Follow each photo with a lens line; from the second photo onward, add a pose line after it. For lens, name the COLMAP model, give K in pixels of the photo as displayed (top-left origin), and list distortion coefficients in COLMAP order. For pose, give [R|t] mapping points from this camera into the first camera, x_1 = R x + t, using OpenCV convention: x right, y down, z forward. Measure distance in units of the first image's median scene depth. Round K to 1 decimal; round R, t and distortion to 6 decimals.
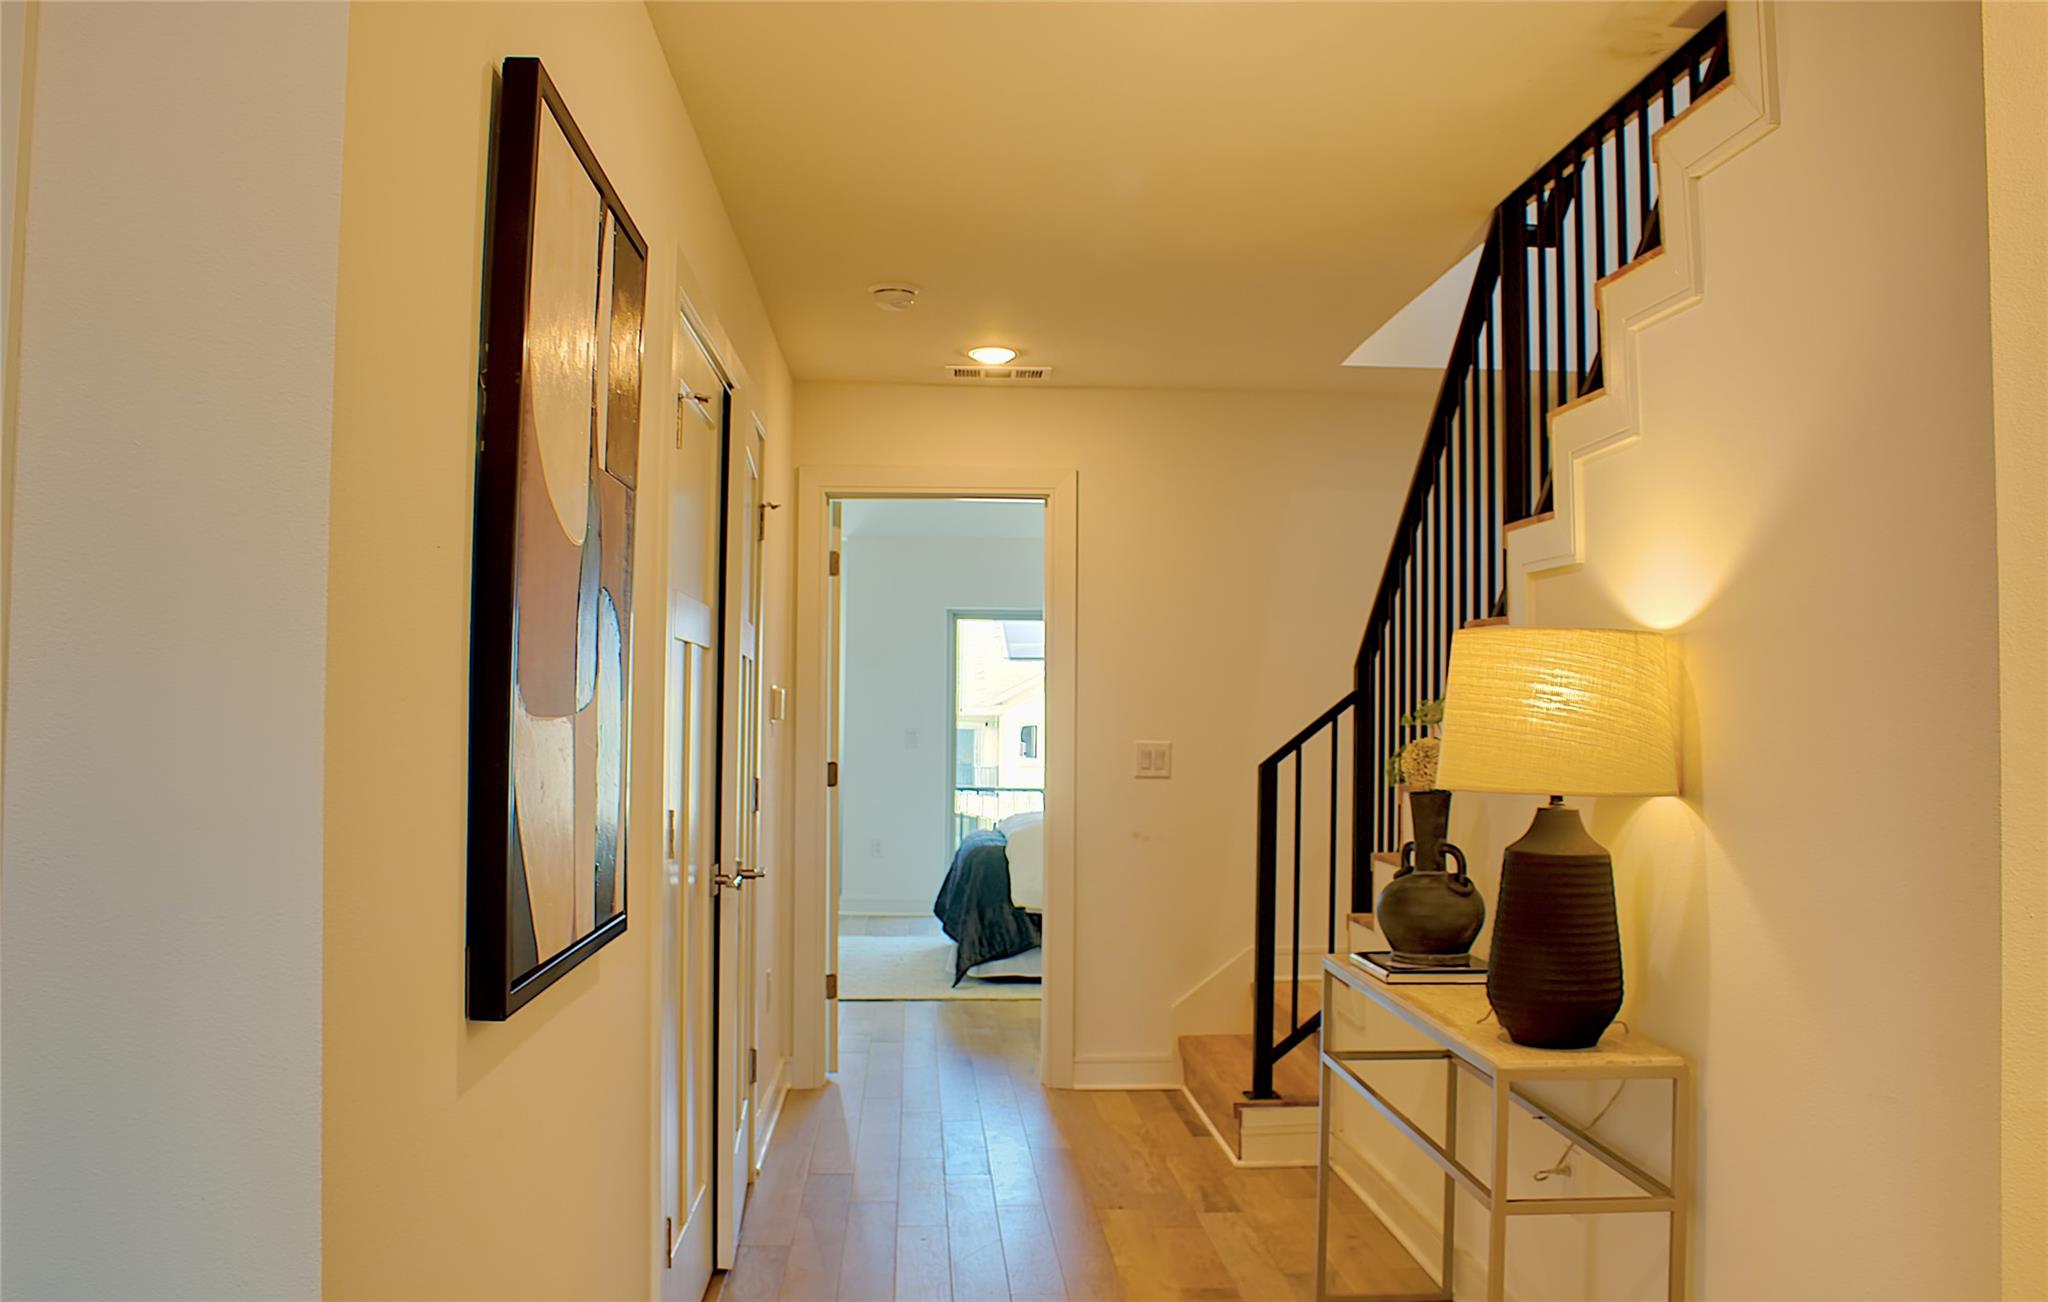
lens RADIAL K [[1766.0, 0, 1018.7], [0, 1766.0, 649.3], [0, 0, 1]] dist [-0.135022, 0.081396]
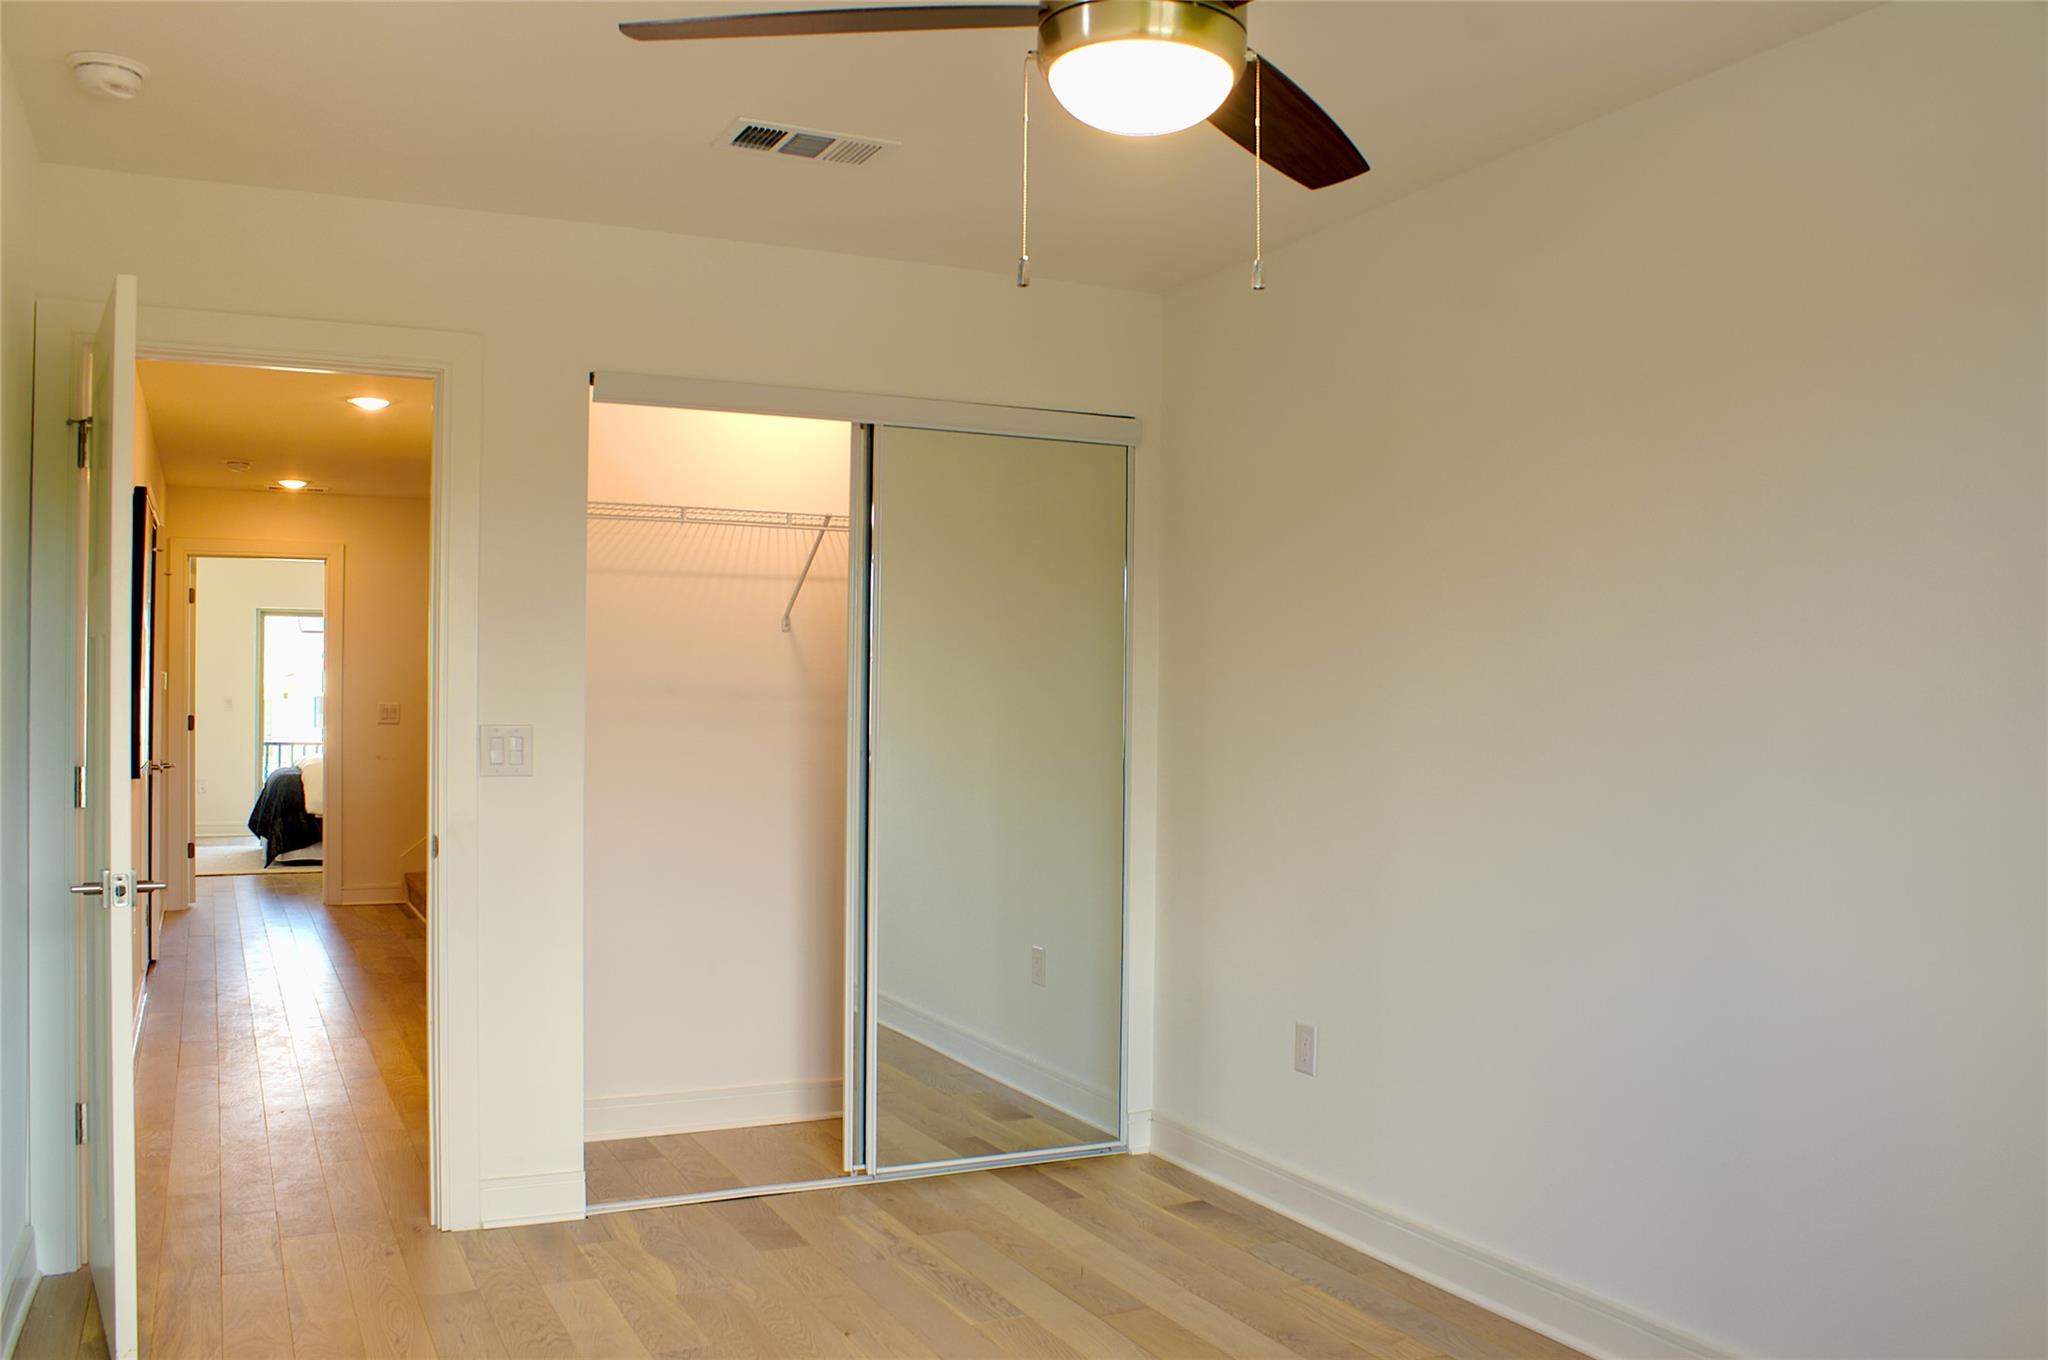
lens RADIAL K [[1693.4, 0, 1024.2], [0, 1693.4, 676.7], [0, 0, 1]] dist [-0.130067, 0.062624]
pose [[0.920469, 0.002611, 0.390807, 0.010850], [-0.014577, 0.999511, 0.027657, -0.025175], [-0.390544, -0.031154, 0.920057, -0.672269]]
